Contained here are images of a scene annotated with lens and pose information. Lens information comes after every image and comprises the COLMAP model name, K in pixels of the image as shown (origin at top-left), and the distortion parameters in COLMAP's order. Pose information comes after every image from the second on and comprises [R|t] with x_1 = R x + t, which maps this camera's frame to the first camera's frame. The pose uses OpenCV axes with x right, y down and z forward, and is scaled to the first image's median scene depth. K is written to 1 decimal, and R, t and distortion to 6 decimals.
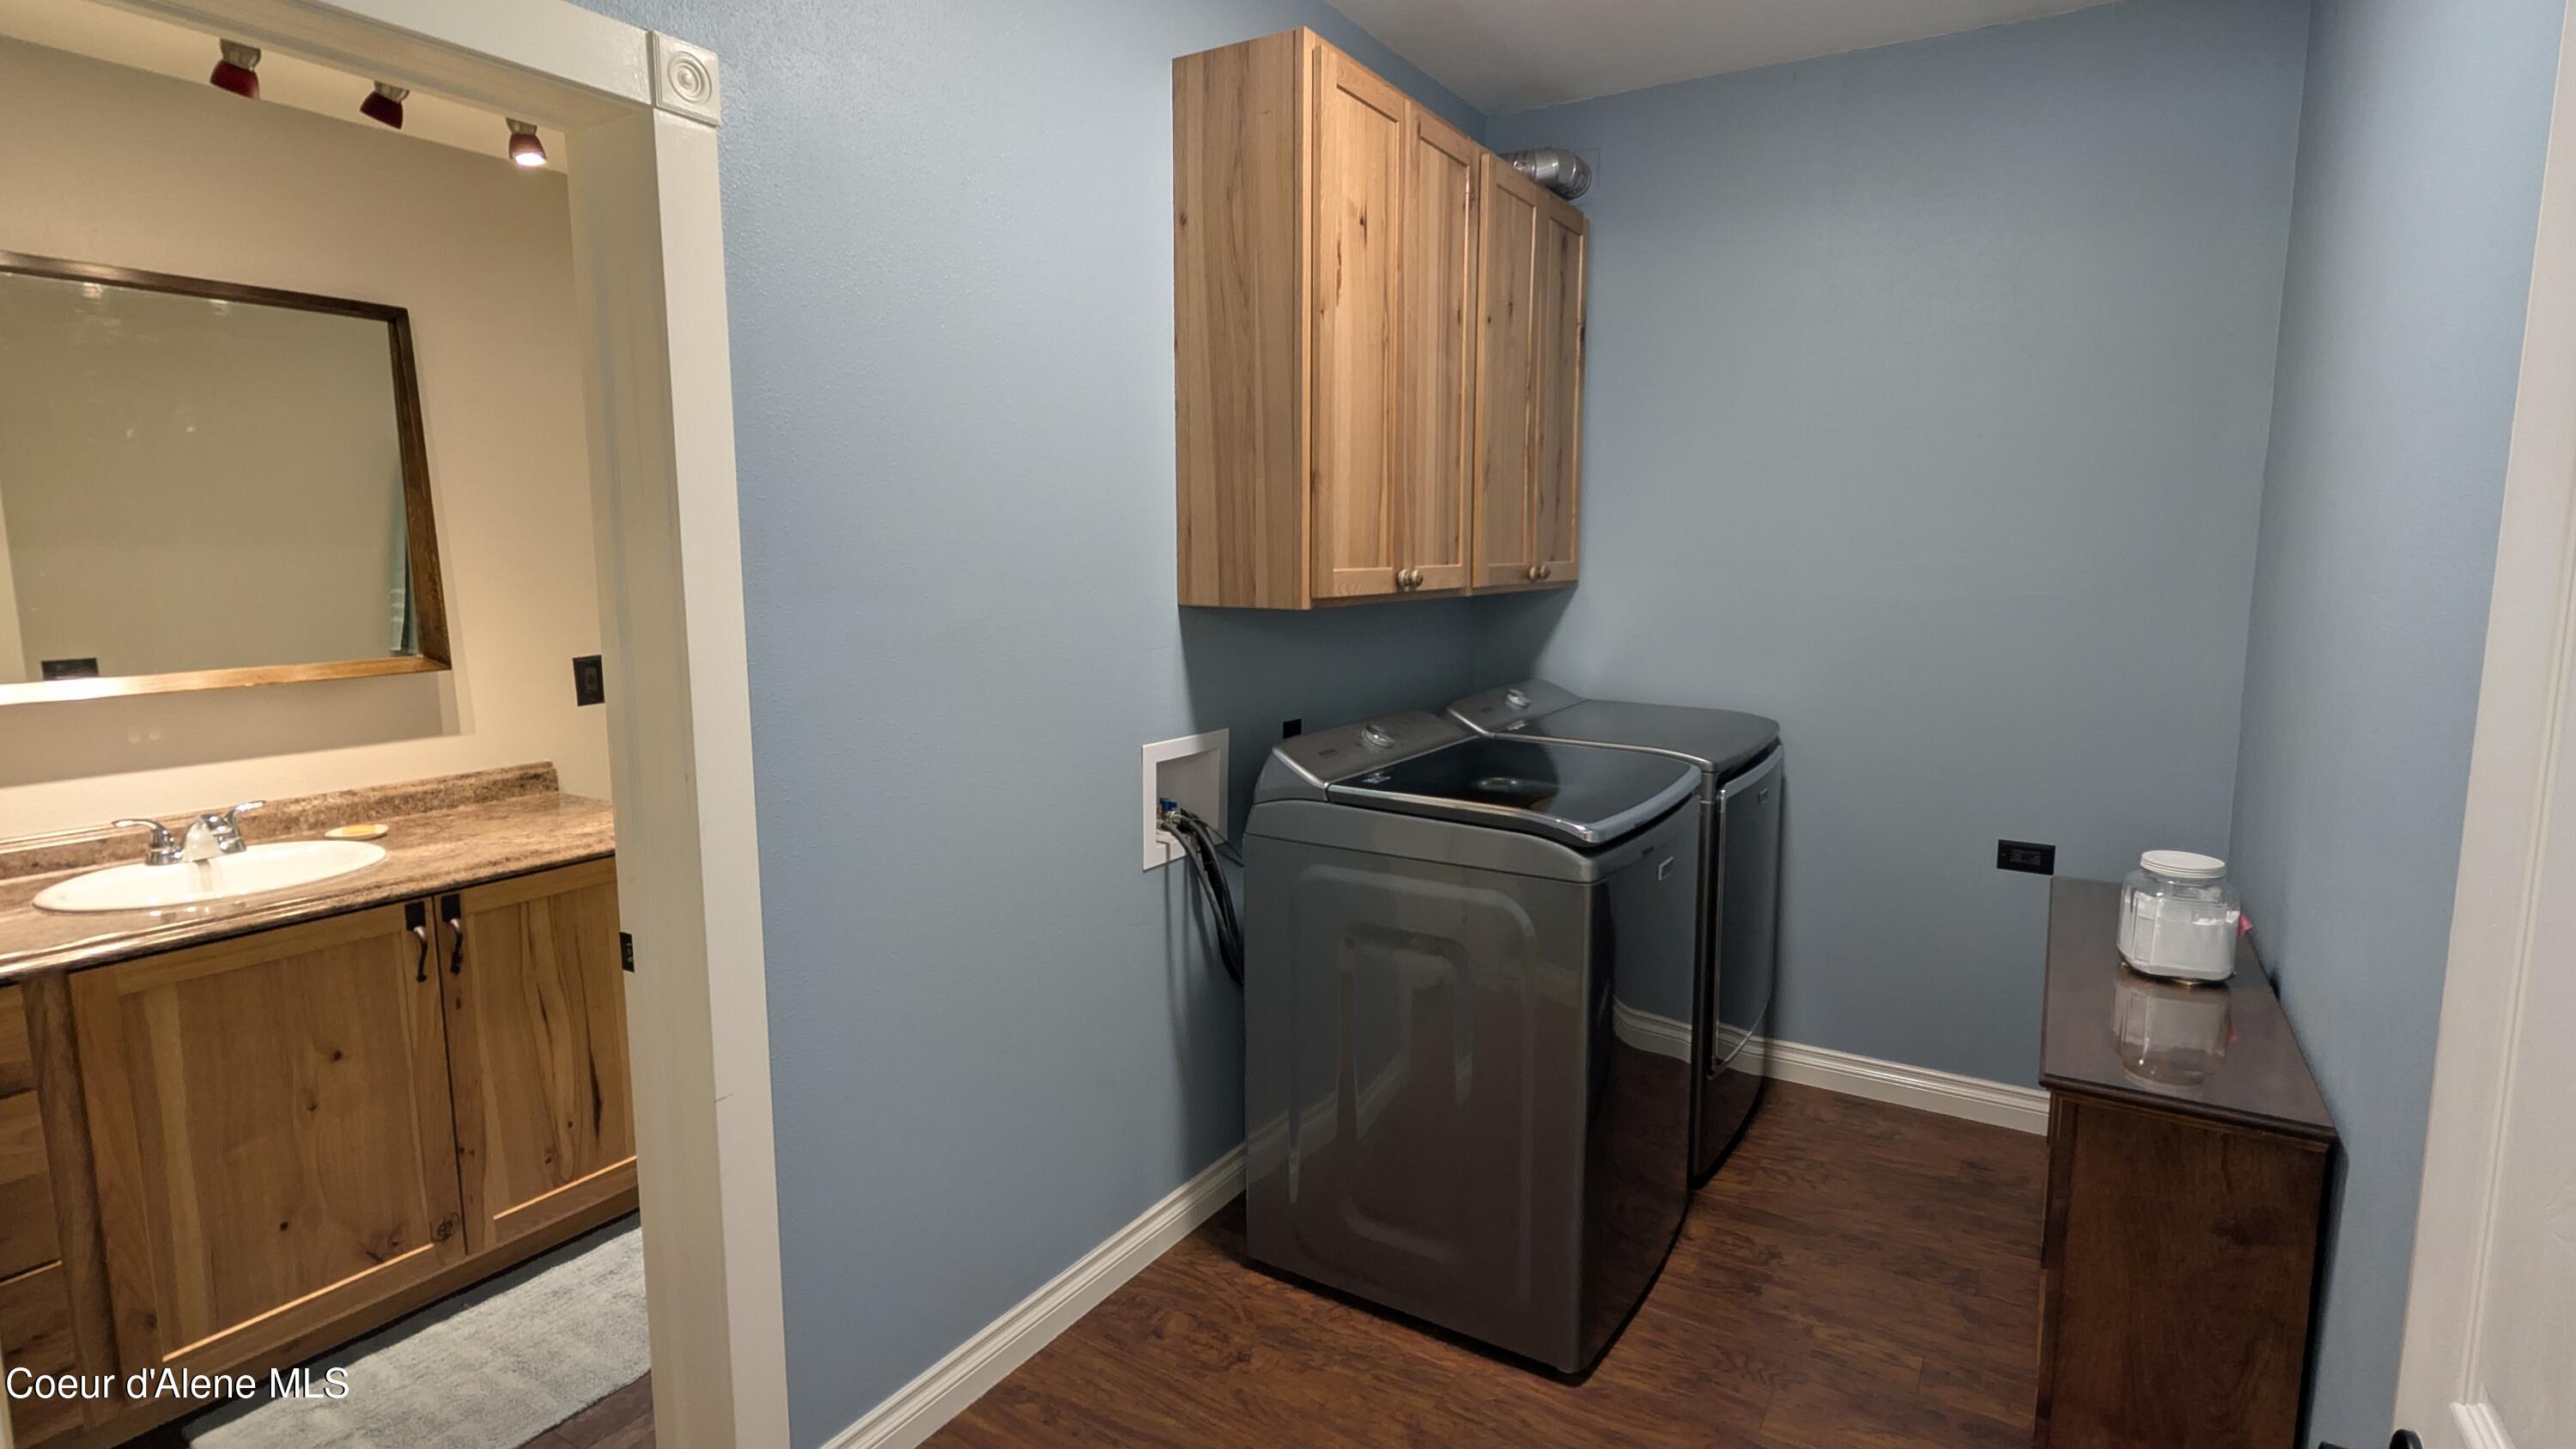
lens RADIAL K [[1239.4, 0, 1291.1], [0, 1239.4, 704.9], [0, 0, 1]] dist [0.001100, -0.000031]
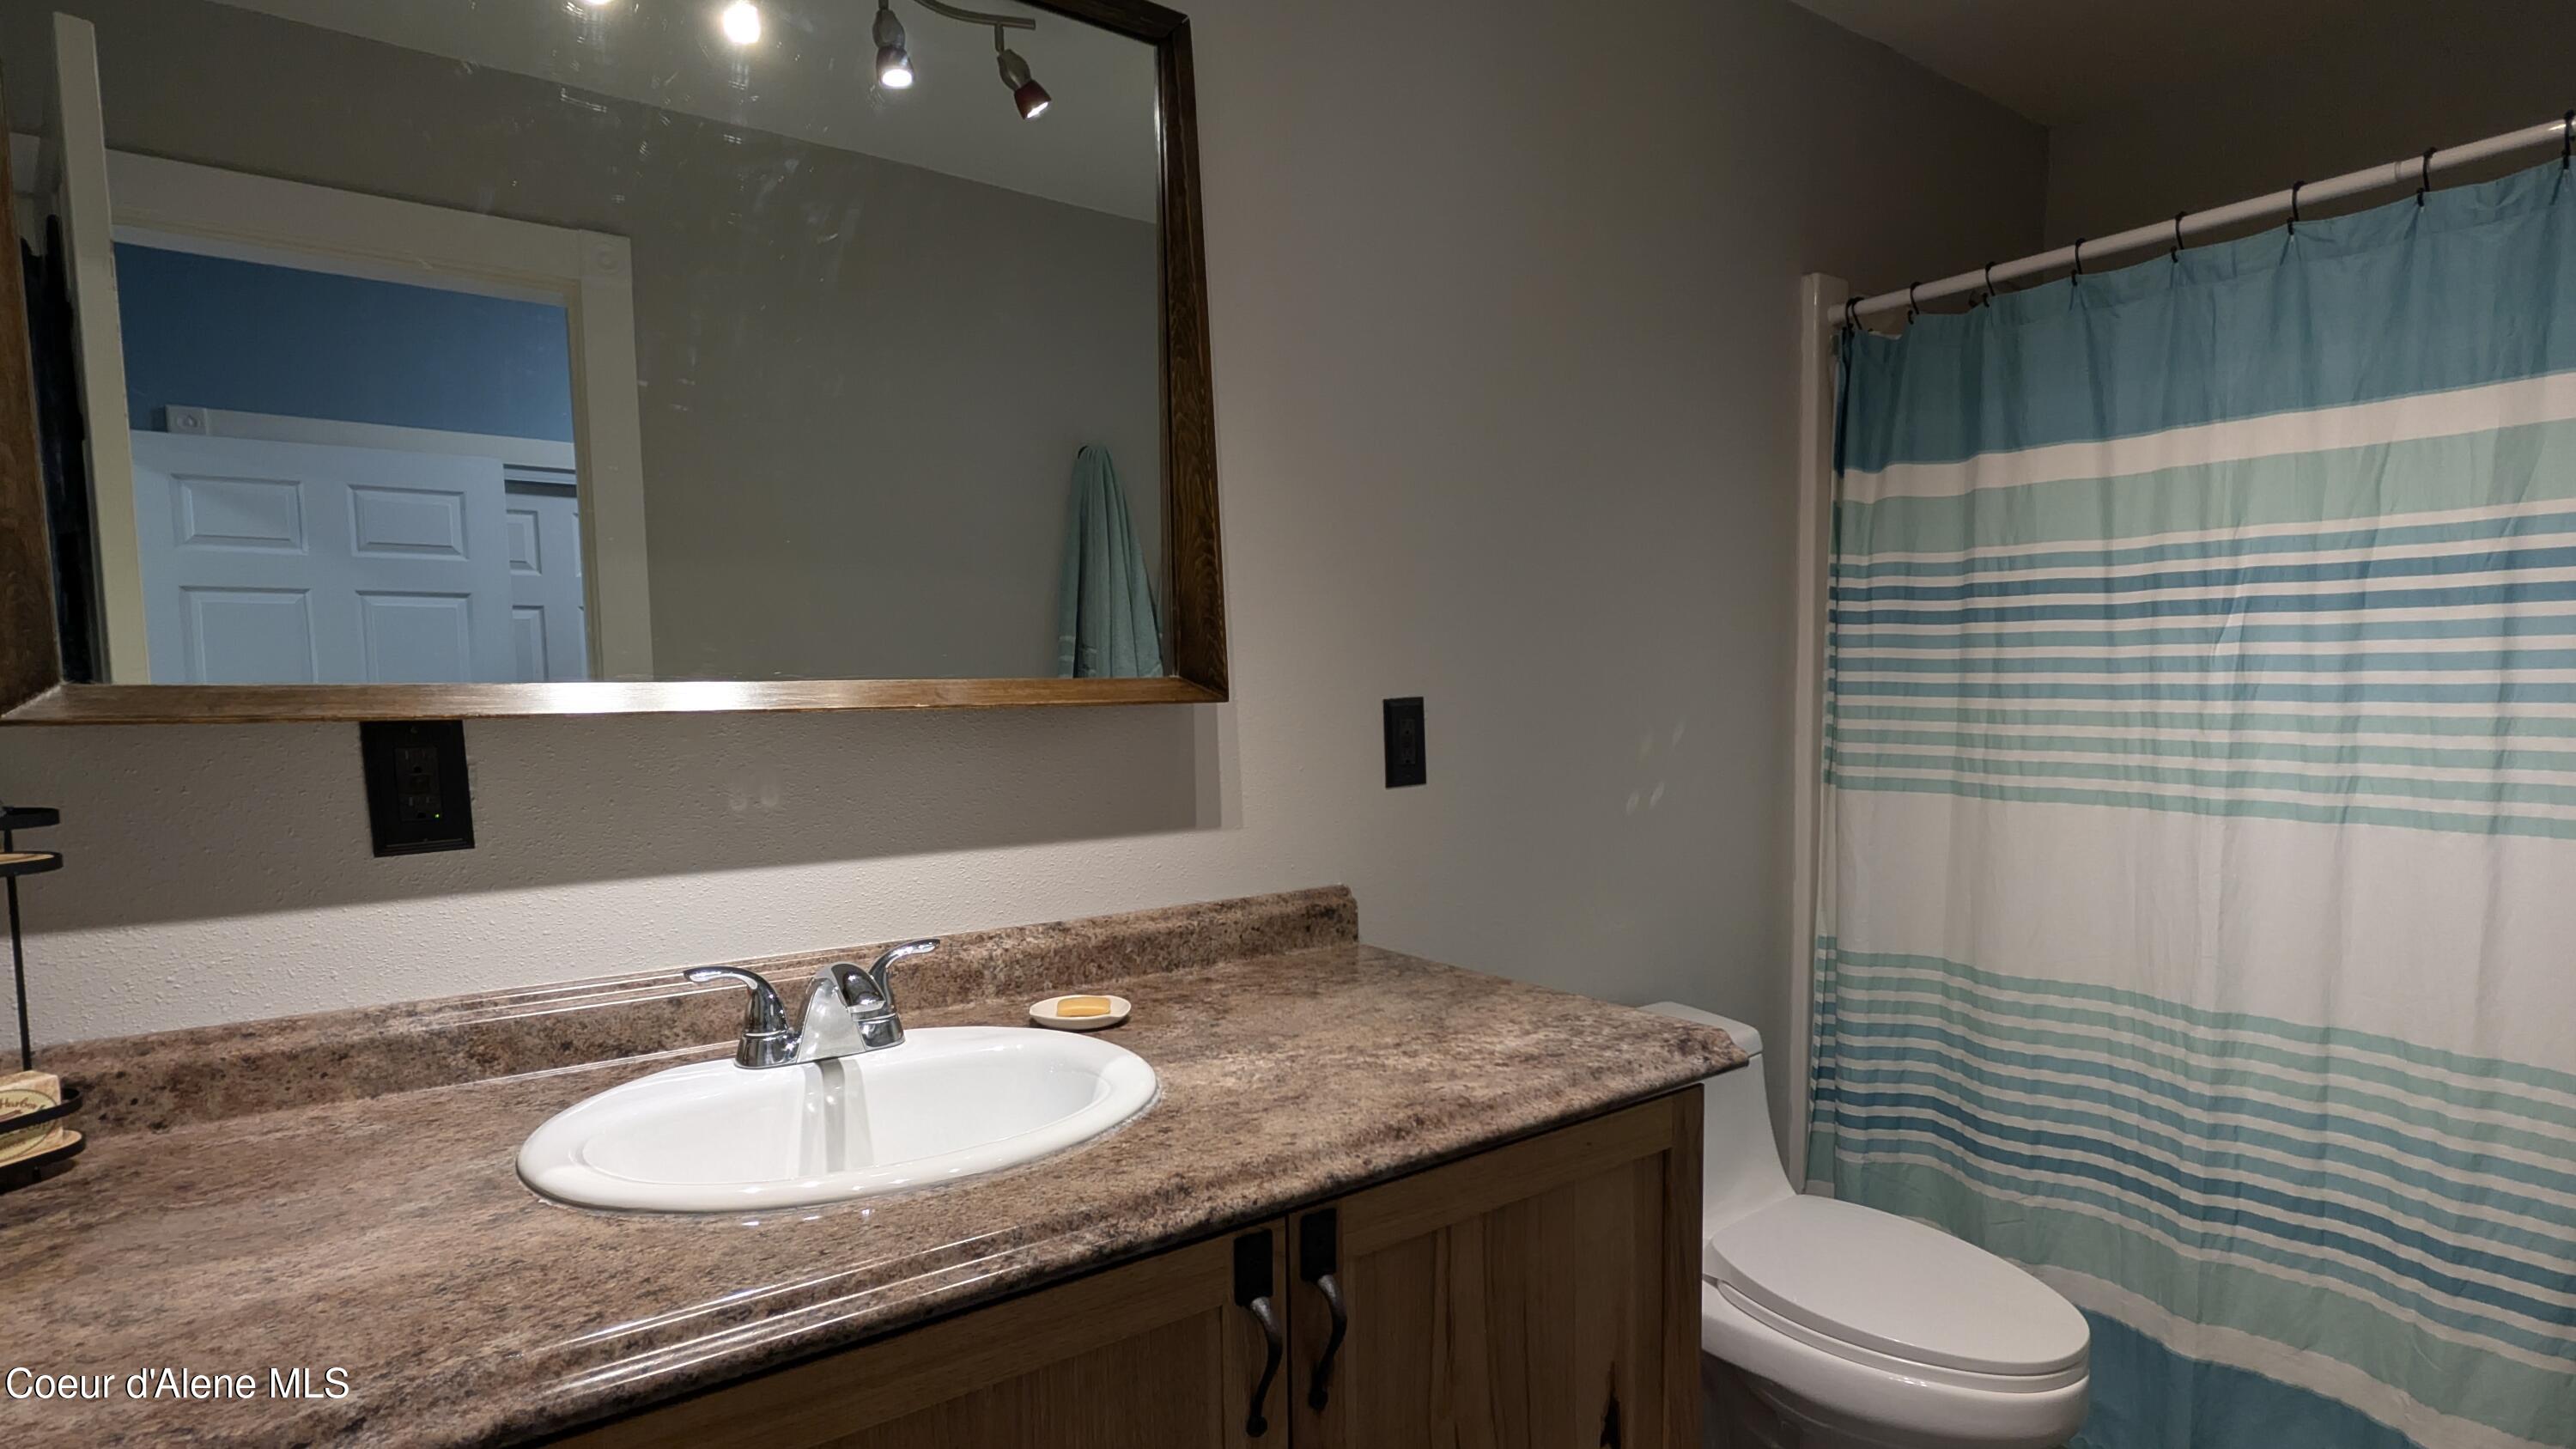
lens RADIAL K [[1302.2, 0, 1295.1], [0, 1302.2, 794.5], [0, 0, 1]] dist [0.001048, 0.000001]
pose [[0.925636, 0.021218, -0.377820, -0.497298], [-0.036817, 0.998740, -0.034111, 0.031997], [0.376620, 0.045484, 0.925250, 0.567584]]
